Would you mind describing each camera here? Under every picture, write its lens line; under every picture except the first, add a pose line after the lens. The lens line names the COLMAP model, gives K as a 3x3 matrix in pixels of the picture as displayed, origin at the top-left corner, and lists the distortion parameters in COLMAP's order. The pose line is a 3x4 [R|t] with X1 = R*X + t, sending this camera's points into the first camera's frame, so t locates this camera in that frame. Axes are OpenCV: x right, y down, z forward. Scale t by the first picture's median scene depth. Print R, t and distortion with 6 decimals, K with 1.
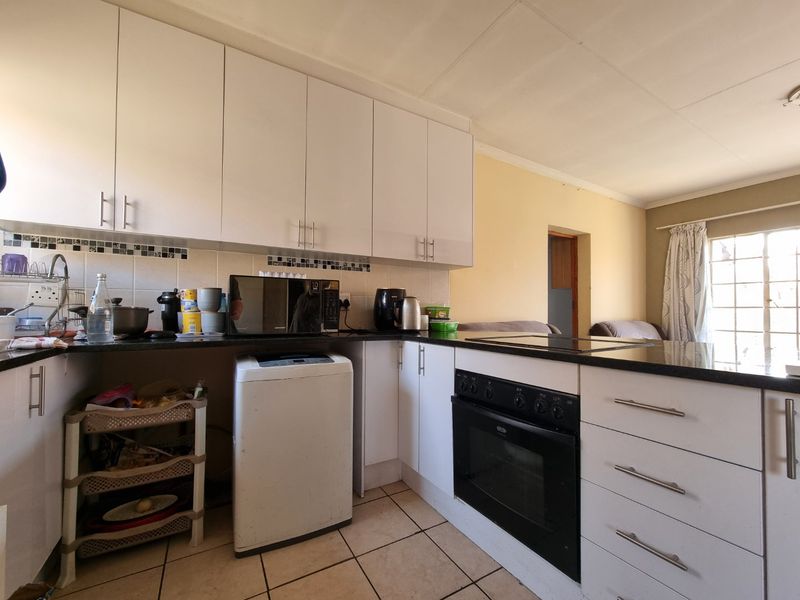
lens RADIAL K [[331.0, 0, 398.6], [0, 331.0, 307.1], [0, 0, 1]] dist [-0.002826, 0.000742]
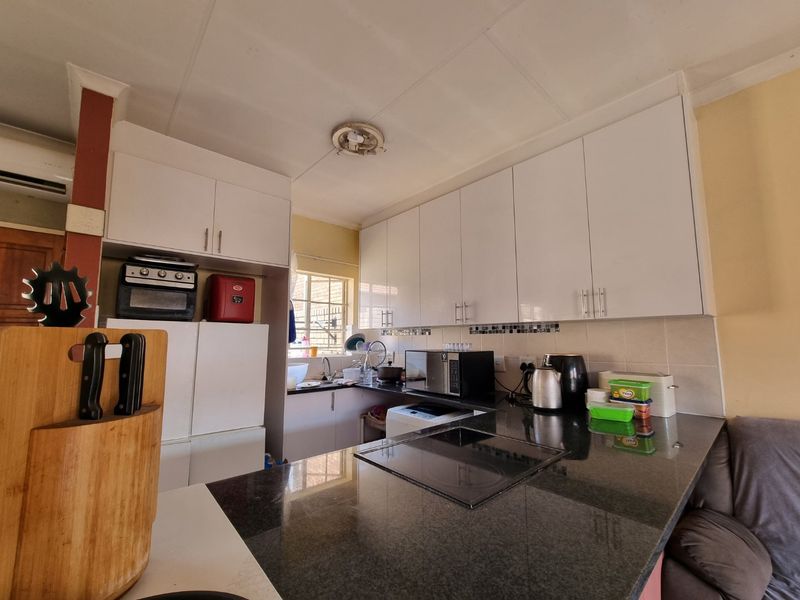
lens RADIAL K [[331.0, 0, 399.2], [0, 331.0, 305.2], [0, 0, 1]] dist [-0.002826, 0.000742]
pose [[0.198651, -0.105211, -0.974407, 0.956254], [0.021033, 0.994450, -0.103087, -0.130963], [0.979845, -0.000016, 0.199761, 0.549984]]
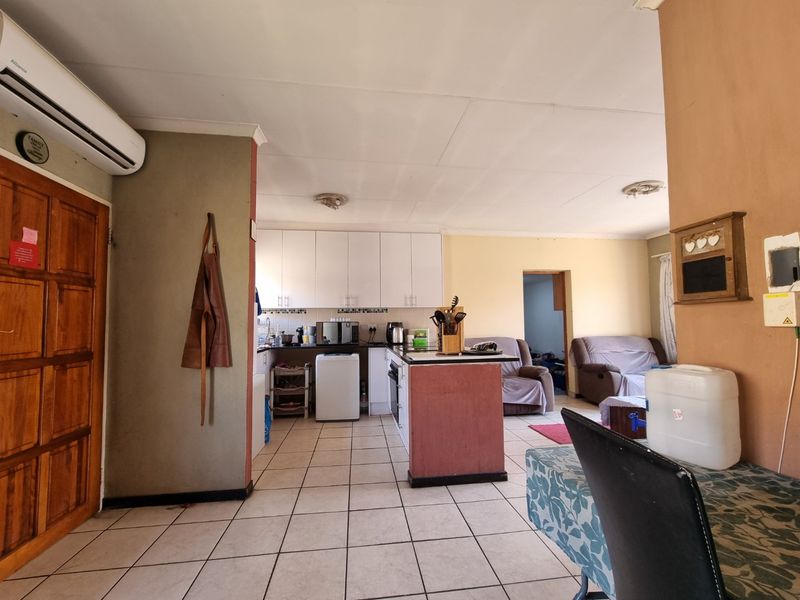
lens RADIAL K [[331.0, 0, 396.3], [0, 331.0, 306.5], [0, 0, 1]] dist [-0.002826, 0.000742]
pose [[0.918726, -0.036280, -0.393226, 0.995499], [0.022607, 0.998970, -0.039350, -0.089239], [0.394249, 0.027263, 0.918599, -1.054588]]
